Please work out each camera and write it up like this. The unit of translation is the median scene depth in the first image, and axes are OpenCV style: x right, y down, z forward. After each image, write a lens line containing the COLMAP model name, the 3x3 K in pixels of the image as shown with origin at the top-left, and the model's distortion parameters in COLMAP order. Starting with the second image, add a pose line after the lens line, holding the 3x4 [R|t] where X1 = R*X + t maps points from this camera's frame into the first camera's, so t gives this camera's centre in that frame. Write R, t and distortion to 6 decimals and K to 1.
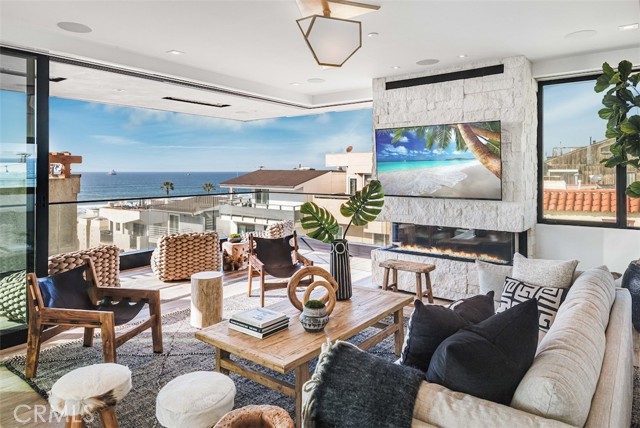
lens RADIAL K [[417.9, 0, 331.5], [0, 417.9, 172.5], [0, 0, 1]] dist [0.006114, 0.000245]
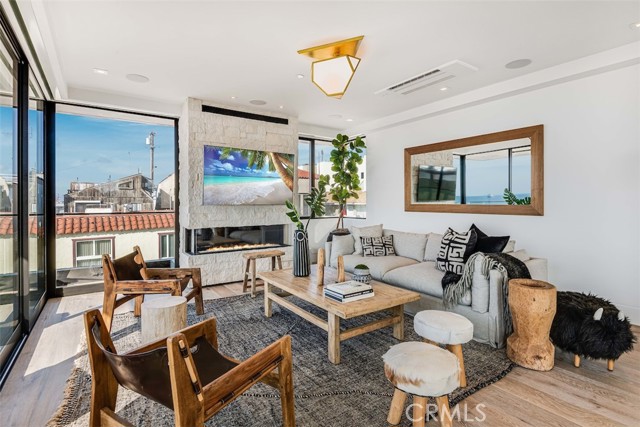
lens RADIAL K [[317.6, 0, 321.5], [0, 317.6, 207.7], [0, 0, 1]] dist [0.024701, 0.000413]
pose [[0.323848, -0.007971, 0.946076, -0.641162], [0.004797, 0.999965, 0.006783, 0.063359], [-0.946097, 0.002341, 0.323875, 0.464031]]
